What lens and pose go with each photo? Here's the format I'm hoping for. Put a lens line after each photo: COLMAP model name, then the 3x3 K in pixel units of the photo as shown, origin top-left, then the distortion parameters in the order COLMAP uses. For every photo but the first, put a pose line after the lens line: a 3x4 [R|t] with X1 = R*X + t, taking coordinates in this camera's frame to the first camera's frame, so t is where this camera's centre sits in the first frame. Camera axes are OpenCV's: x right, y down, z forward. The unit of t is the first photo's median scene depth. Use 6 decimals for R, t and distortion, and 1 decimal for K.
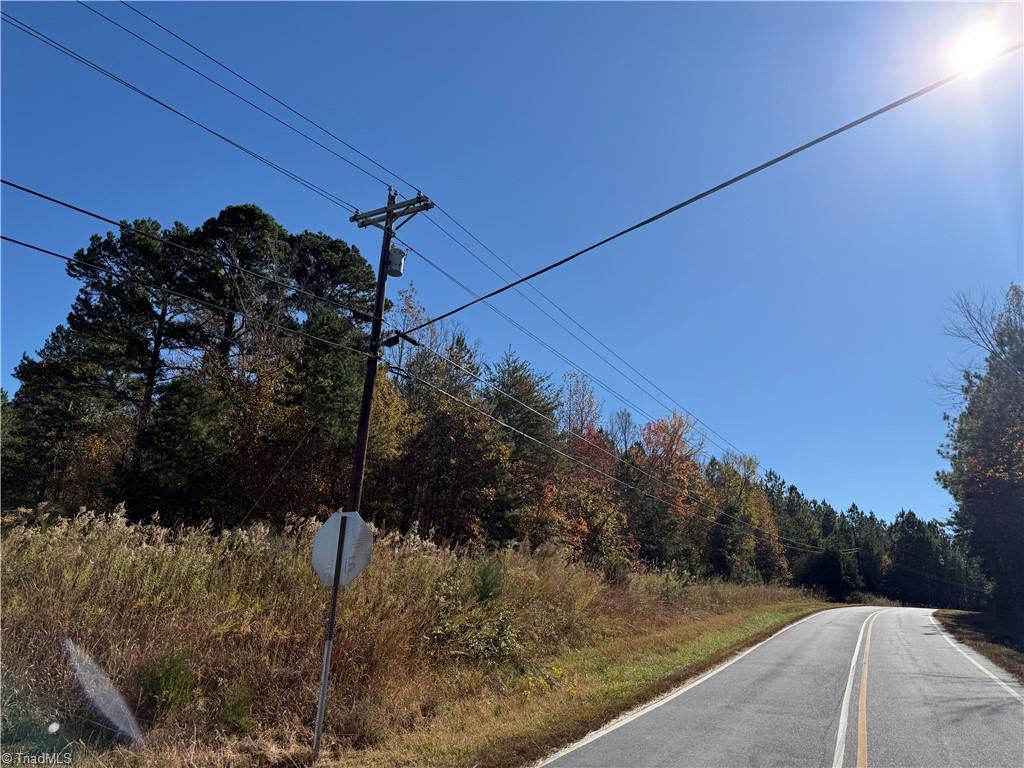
lens RADIAL K [[713.4, 0, 524.6], [0, 713.4, 386.4], [0, 0, 1]] dist [0.072833, -0.090790]
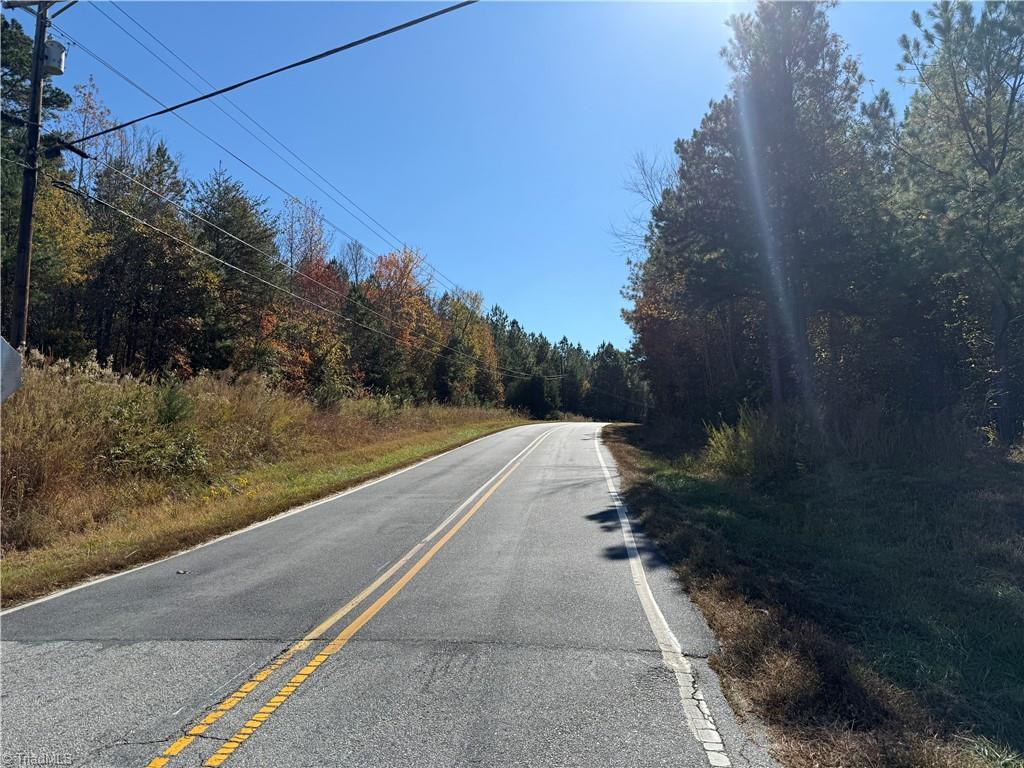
lens RADIAL K [[708.6, 0, 510.2], [0, 708.6, 400.9], [0, 0, 1]] dist [0.074036, -0.089722]
pose [[0.944570, -0.023212, 0.327487, 0.022051], [-0.059479, 0.968893, 0.240228, -0.004328], [-0.322876, -0.246391, 0.913807, -0.033488]]
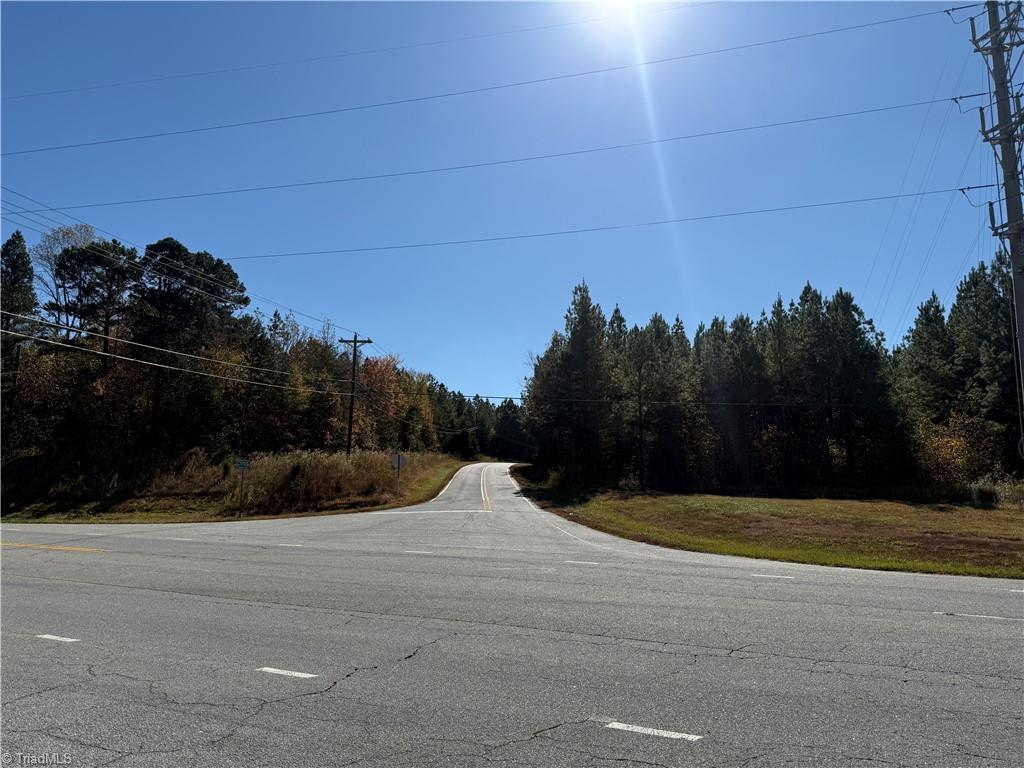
lens RADIAL K [[713.4, 0, 524.6], [0, 713.4, 386.4], [0, 0, 1]] dist [0.072833, -0.090790]
pose [[0.878280, 0.032116, 0.477067, -0.400577], [-0.123204, 0.979251, 0.160896, -0.256485], [-0.462001, -0.200088, 0.864014, -0.775652]]
